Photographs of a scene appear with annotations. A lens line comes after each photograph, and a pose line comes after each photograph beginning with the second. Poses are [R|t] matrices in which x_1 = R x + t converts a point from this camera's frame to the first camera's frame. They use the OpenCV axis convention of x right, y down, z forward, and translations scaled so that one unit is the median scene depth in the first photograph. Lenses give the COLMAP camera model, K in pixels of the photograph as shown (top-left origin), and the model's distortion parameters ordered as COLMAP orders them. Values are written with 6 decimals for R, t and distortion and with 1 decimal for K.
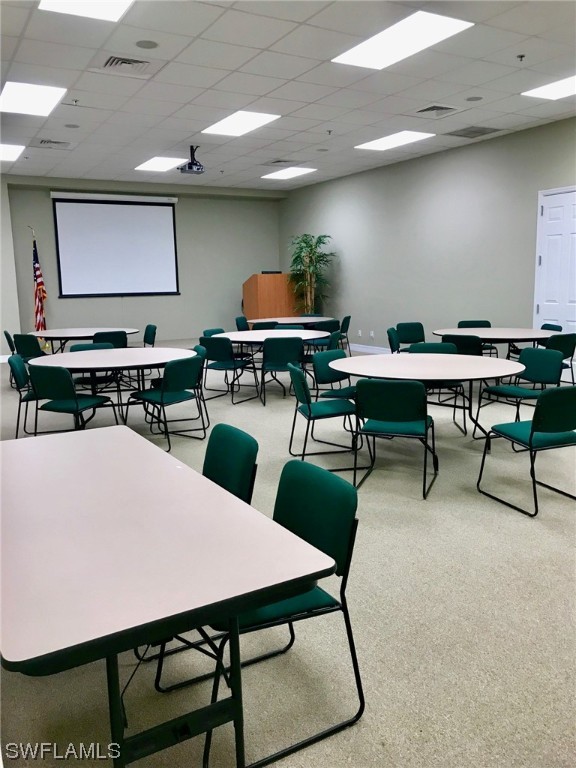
lens RADIAL K [[626.5, 0, 288.0], [0, 626.5, 384.0], [0, 0, 1]] dist [0.046084, -0.077301]
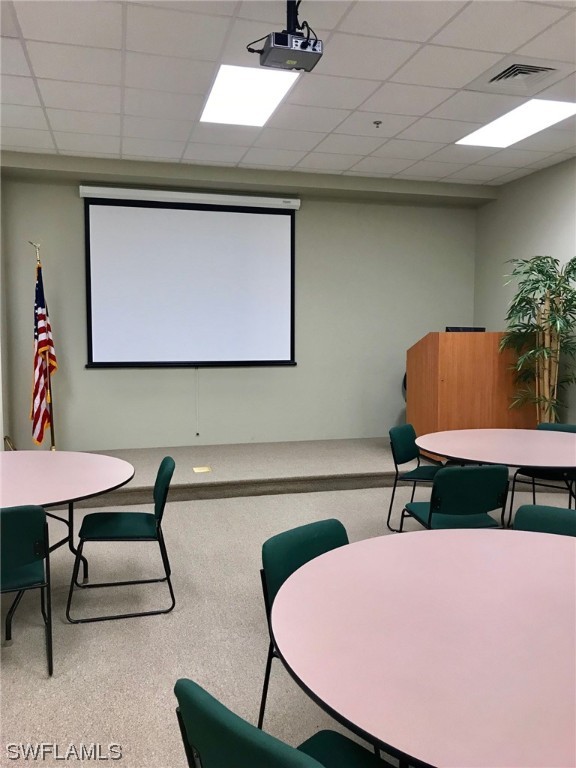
lens RADIAL K [[626.5, 0, 288.0], [0, 626.5, 384.0], [0, 0, 1]] dist [0.046084, -0.077301]
pose [[0.968793, 0.038906, -0.244799, -0.040804], [-0.060185, 0.994972, -0.080049, -0.084969], [0.240454, 0.092284, 0.966264, 0.478893]]
